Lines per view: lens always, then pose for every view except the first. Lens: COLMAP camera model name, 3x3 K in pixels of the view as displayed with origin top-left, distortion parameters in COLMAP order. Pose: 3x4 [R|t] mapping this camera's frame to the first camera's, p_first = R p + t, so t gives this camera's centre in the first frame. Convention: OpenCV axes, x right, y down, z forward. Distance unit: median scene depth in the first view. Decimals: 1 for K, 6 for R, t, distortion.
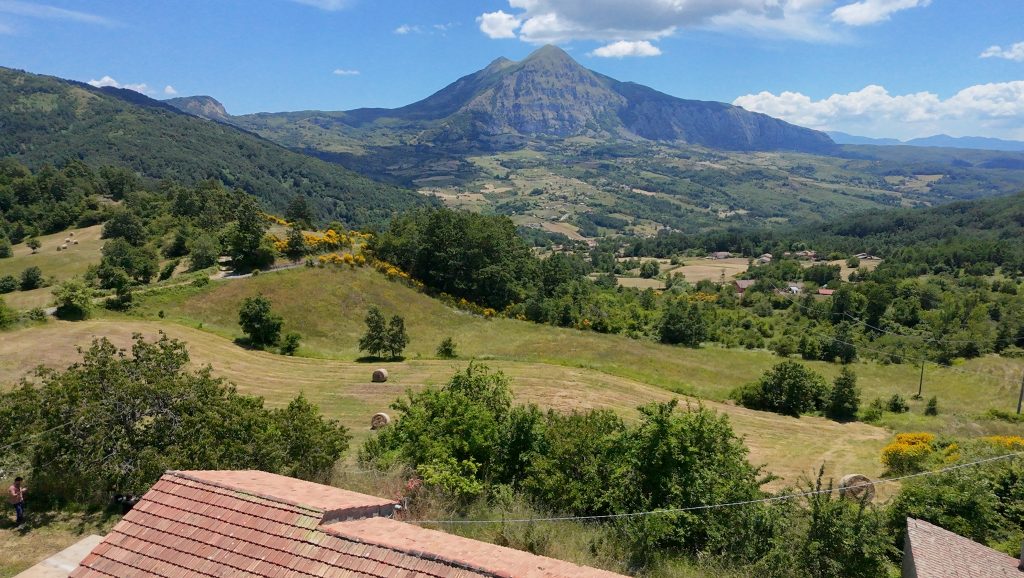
lens RADIAL K [[665.8, 0, 508.5], [0, 665.8, 285.9], [0, 0, 1]] dist [0.018583, -0.009899]
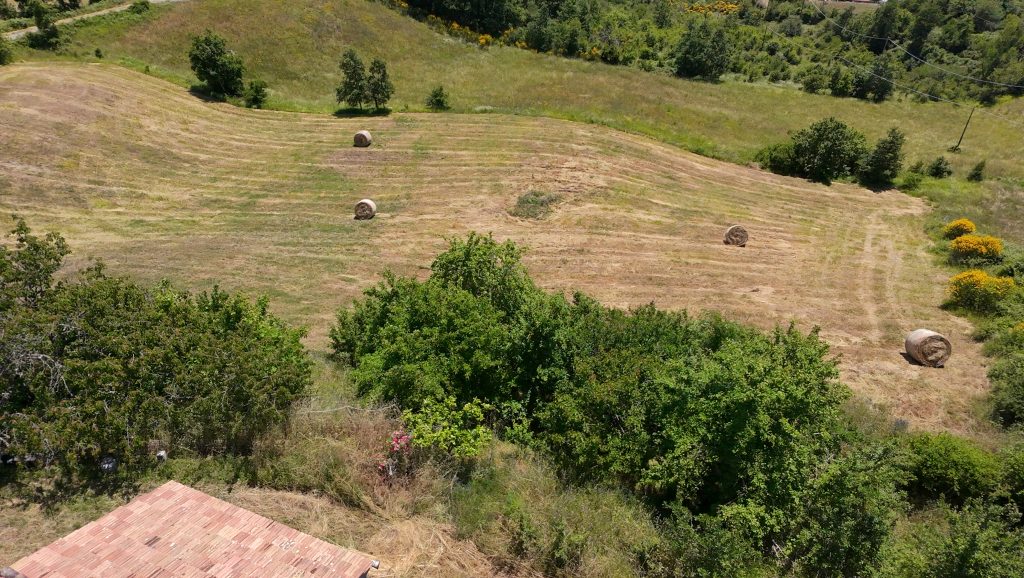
lens RADIAL K [[665.8, 0, 508.5], [0, 665.8, 285.9], [0, 0, 1]] dist [0.018583, -0.009899]
pose [[0.999966, 0.001665, 0.008055, -0.006709], [-0.004867, 0.909266, 0.416187, -0.044795], [-0.006631, -0.416212, 0.909244, 0.101619]]
